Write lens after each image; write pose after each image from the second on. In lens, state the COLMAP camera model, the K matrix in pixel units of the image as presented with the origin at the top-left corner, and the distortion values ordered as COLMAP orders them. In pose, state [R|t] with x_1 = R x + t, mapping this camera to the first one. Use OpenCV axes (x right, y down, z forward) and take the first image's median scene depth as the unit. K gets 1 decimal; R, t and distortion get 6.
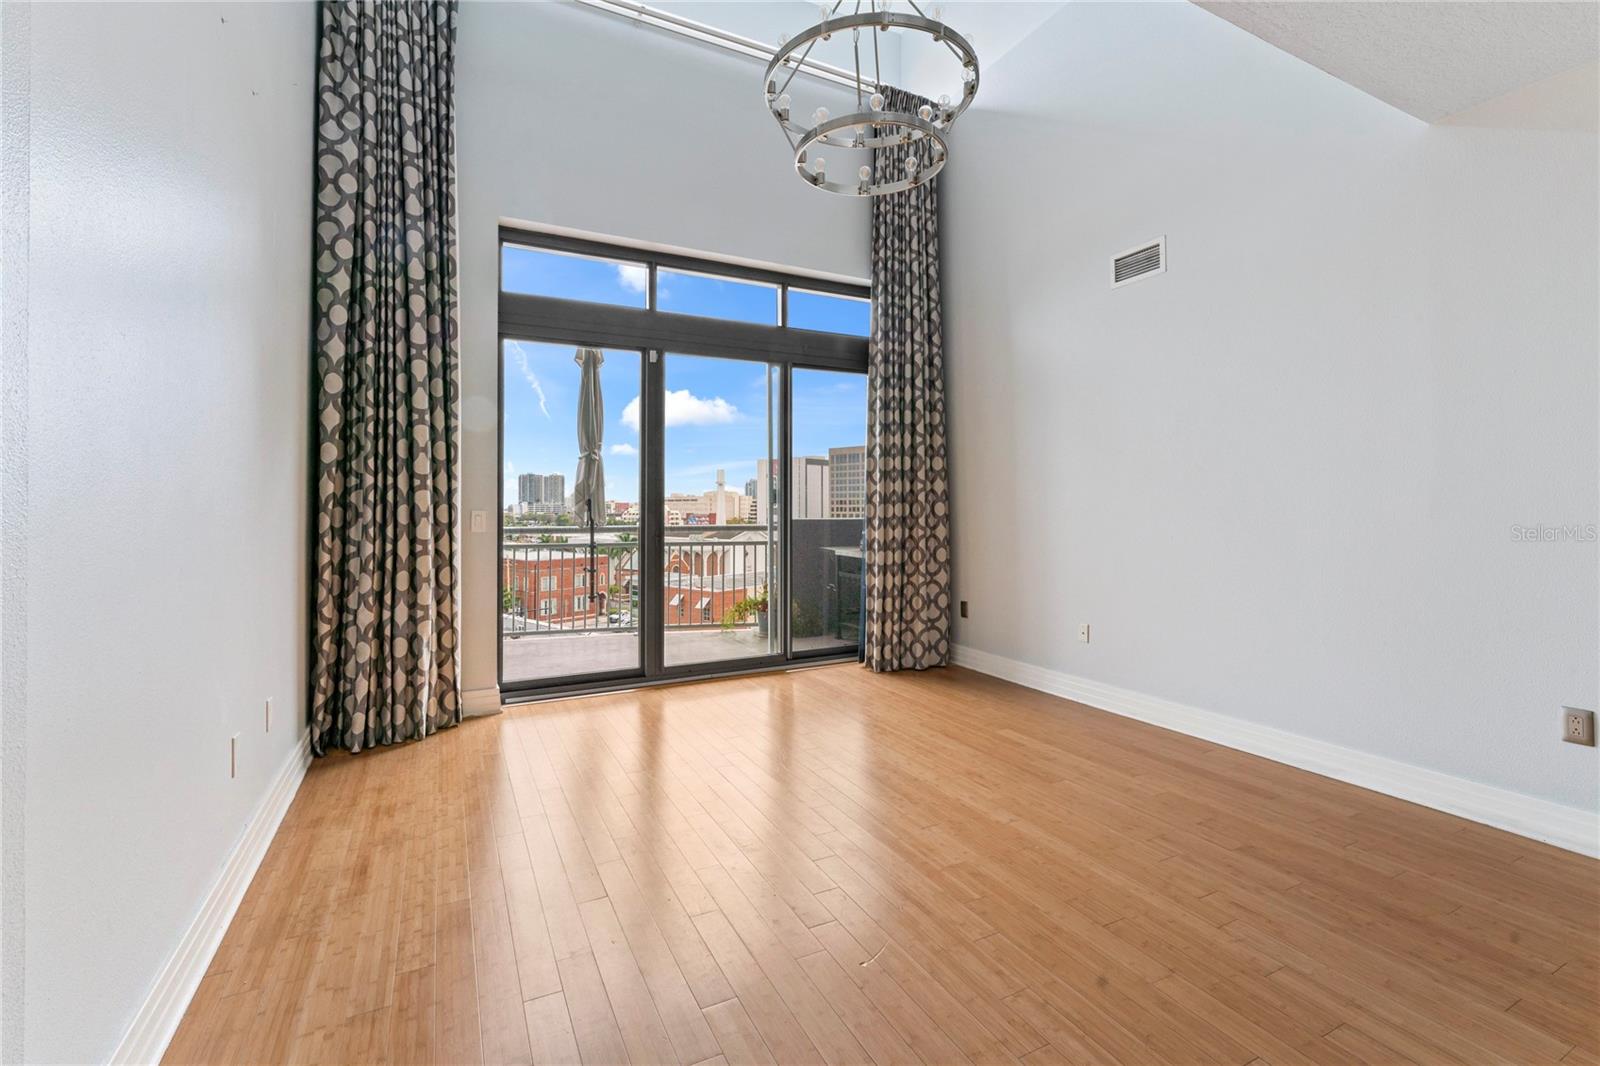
lens RADIAL K [[697.8, 0, 790.0], [0, 697.8, 498.1], [0, 0, 1]] dist [-0.003306, 0.001551]
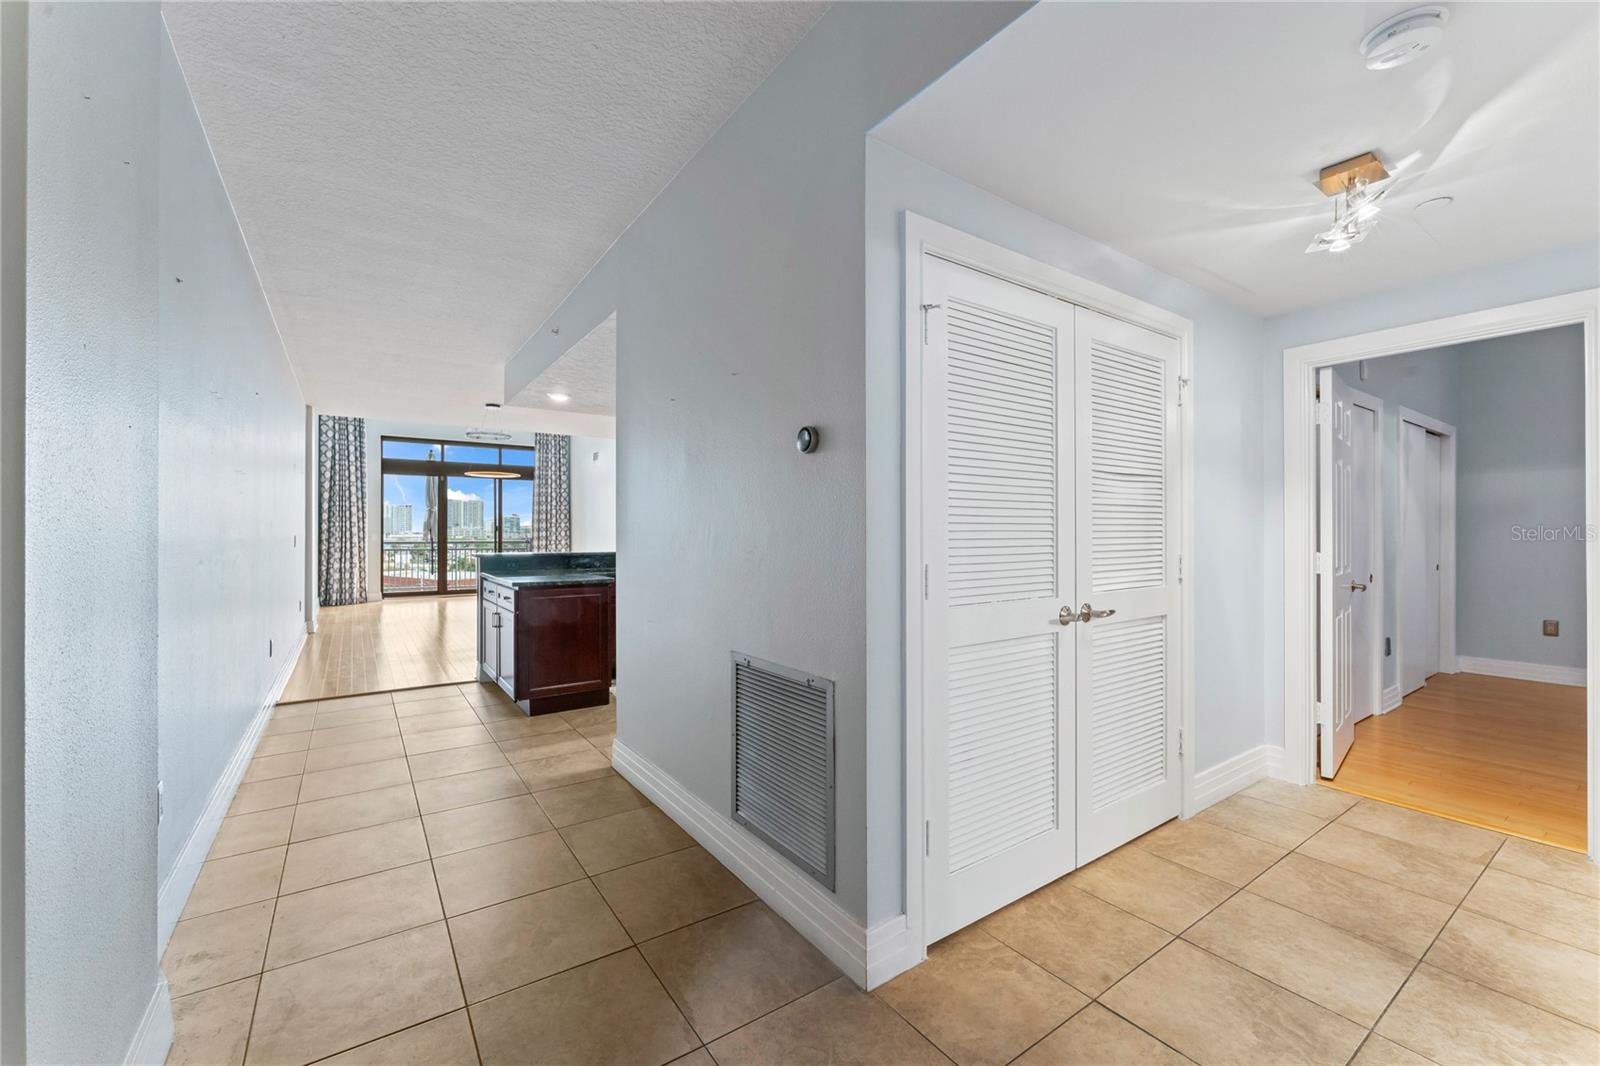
lens RADIAL K [[691.4, 0, 831.1], [0, 691.4, 531.0], [0, 0, 1]] dist [-0.013662, 0.001442]
pose [[0.989981, 0.004859, 0.141115, 1.185437], [-0.006802, 0.999889, 0.013290, -0.049632], [-0.141035, -0.014117, 0.989904, -2.412344]]
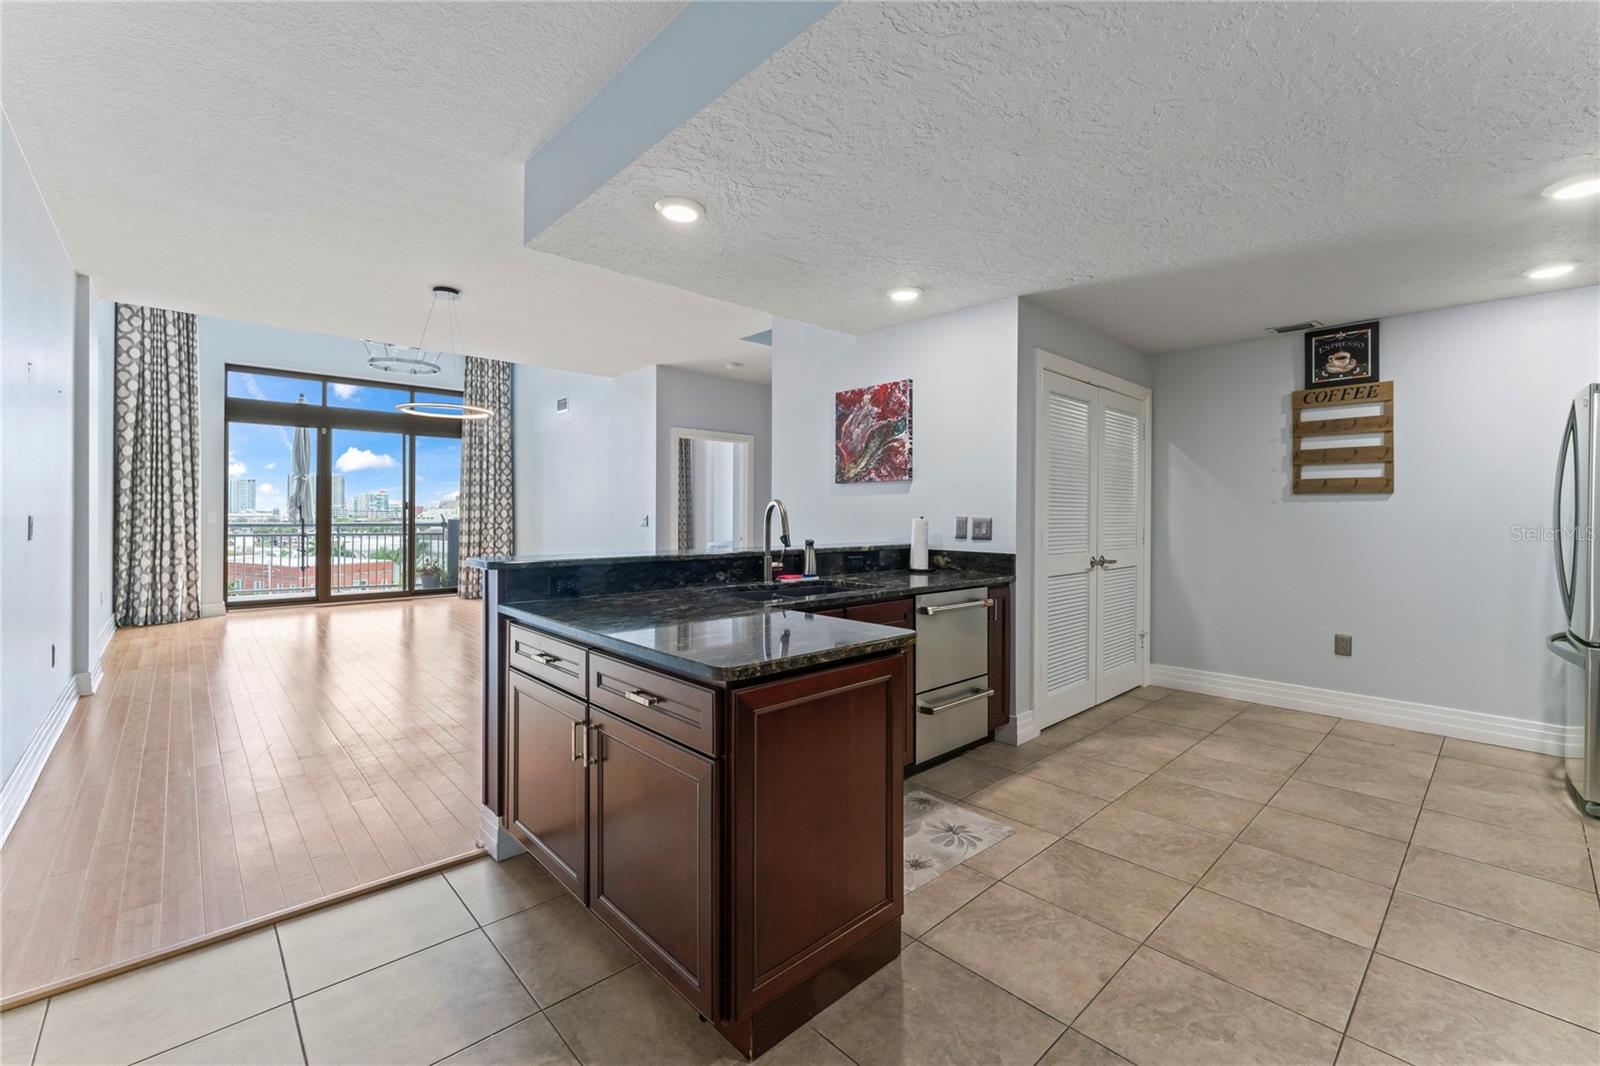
lens RADIAL K [[697.8, 0, 813.1], [0, 697.8, 514.9], [0, 0, 1]] dist [-0.003306, 0.001551]
pose [[0.963358, 0.009346, 0.268057, 0.716380], [-0.013902, 0.999789, 0.015104, -0.029665], [-0.267859, -0.018277, 0.963285, -1.461337]]
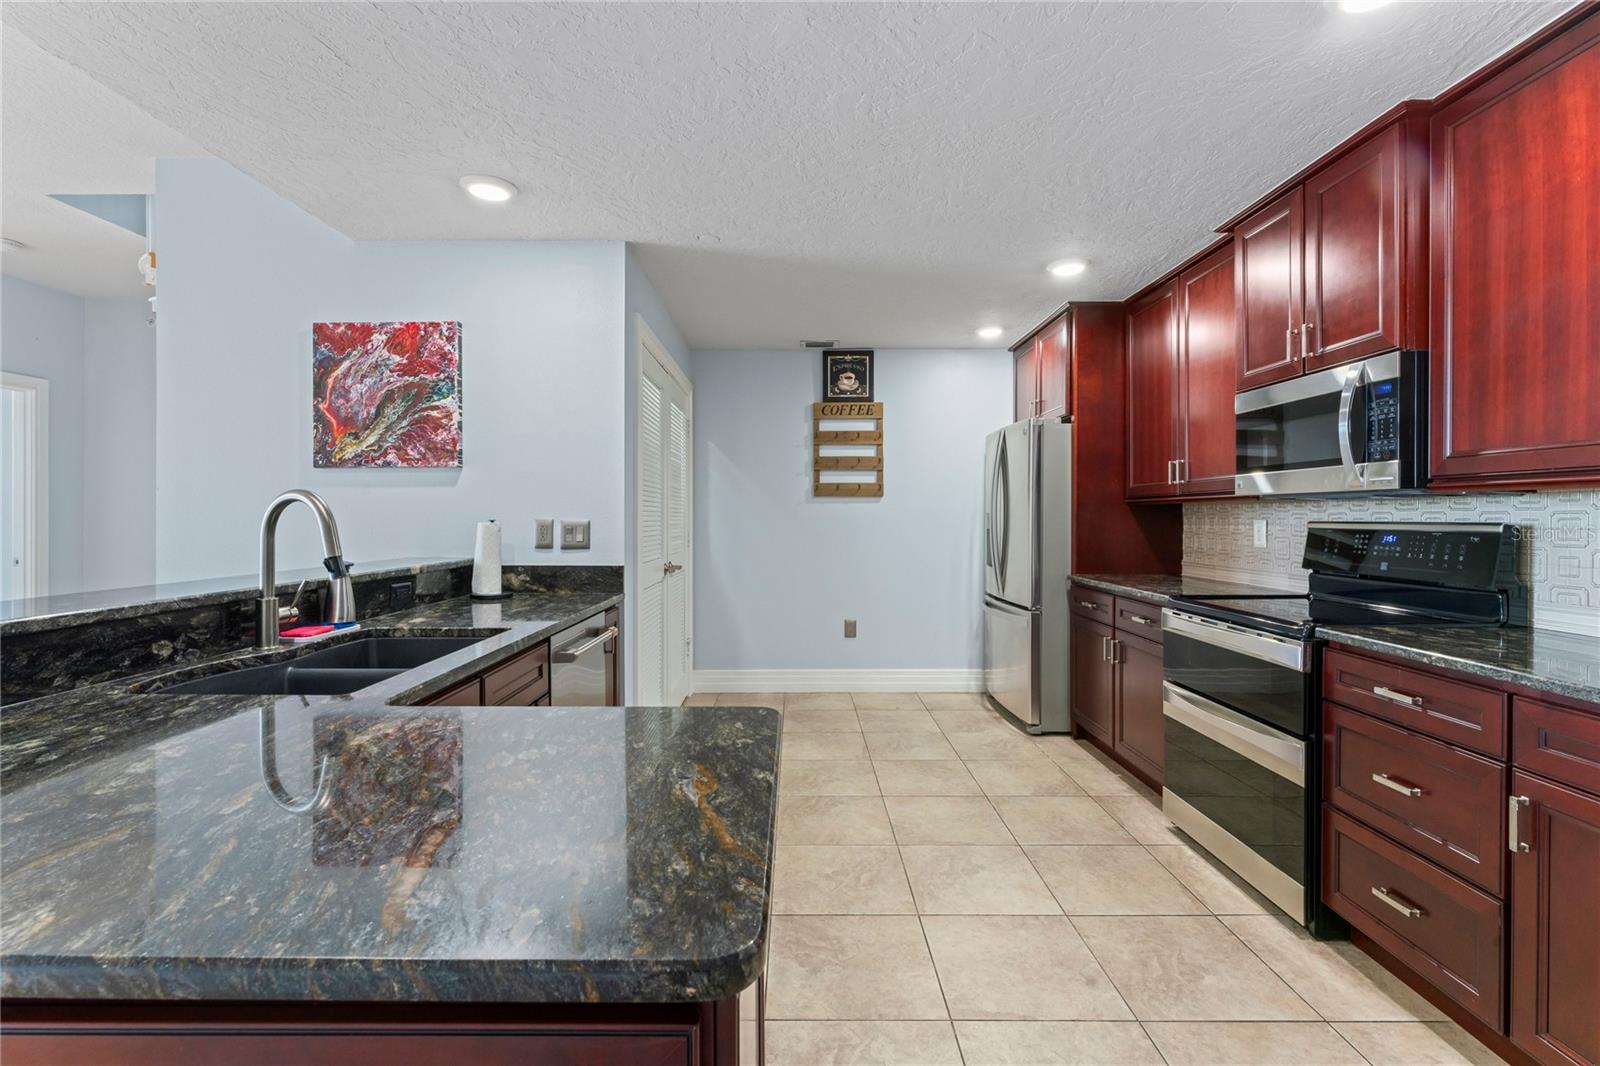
lens RADIAL K [[697.8, 0, 799.4], [0, 697.8, 522.3], [0, 0, 1]] dist [-0.003306, 0.001551]
pose [[0.472943, -0.002510, 0.881089, 0.653252], [-0.018597, 0.999745, 0.012831, -0.025774], [-0.880897, -0.022454, 0.472776, -1.108447]]
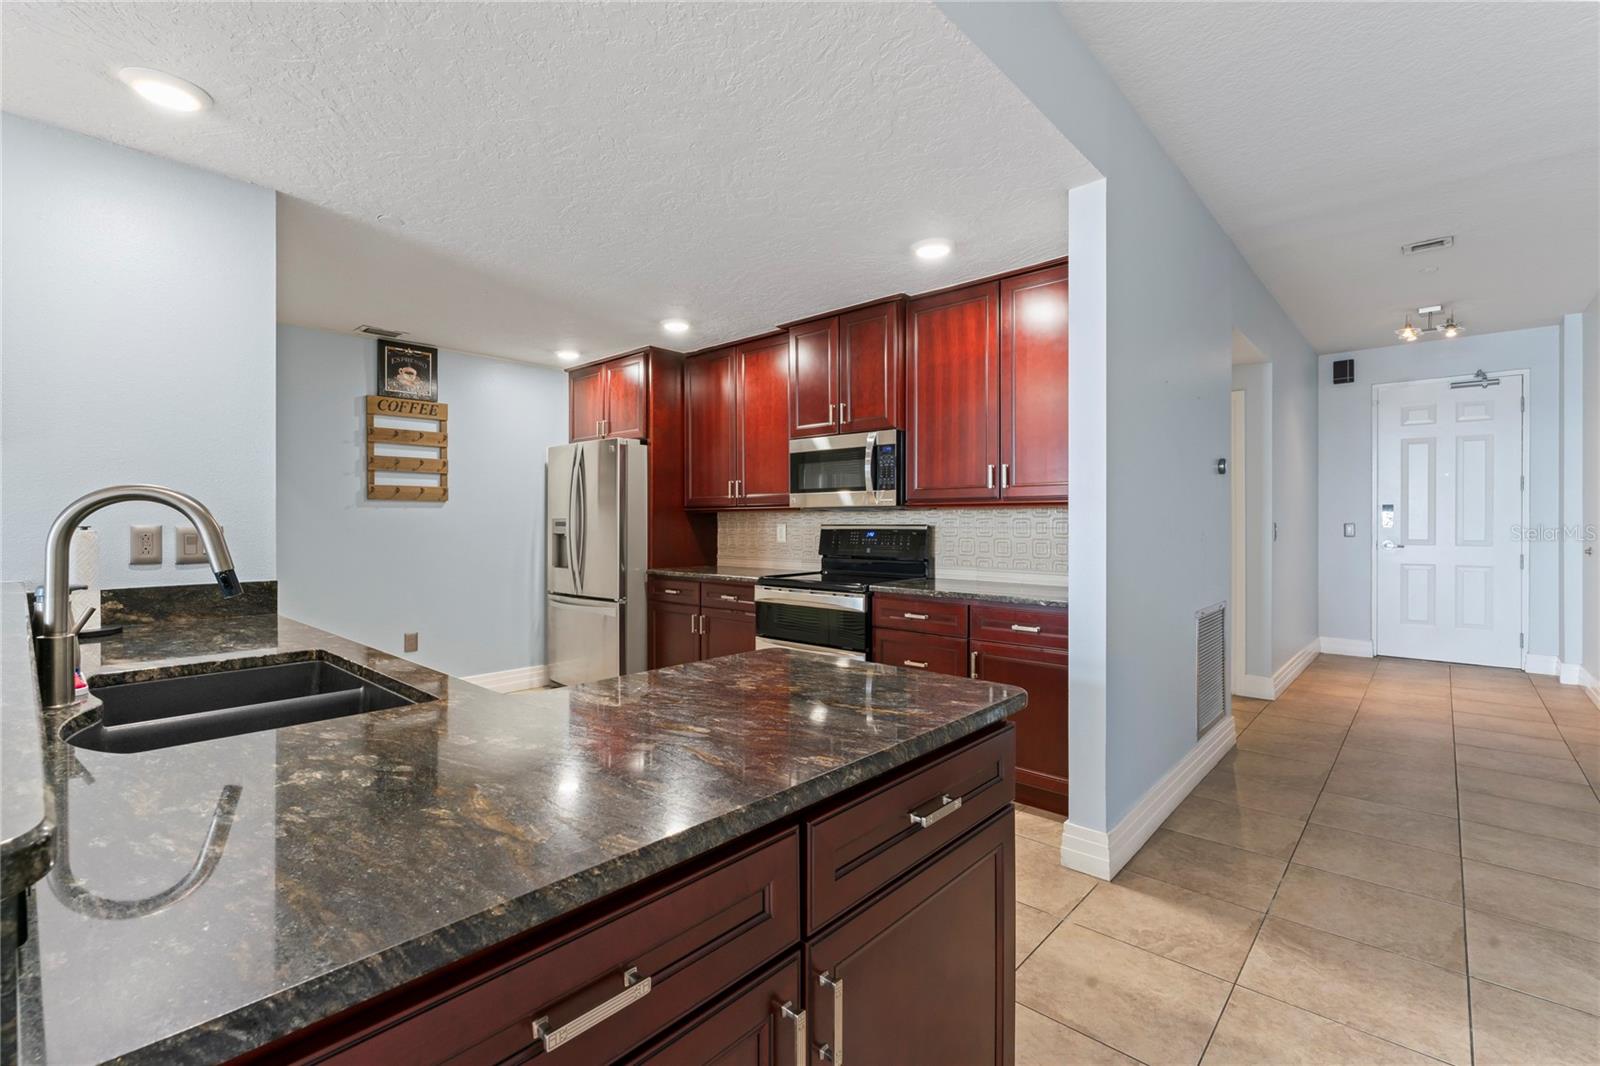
lens RADIAL K [[697.8, 0, 803.1], [0, 697.8, 524.6], [0, 0, 1]] dist [-0.003306, 0.001551]
pose [[-0.339392, 0.002381, 0.940642, 0.460191], [-0.013870, 0.999875, -0.007536, -0.016798], [-0.940543, -0.015604, -0.339316, -0.781849]]
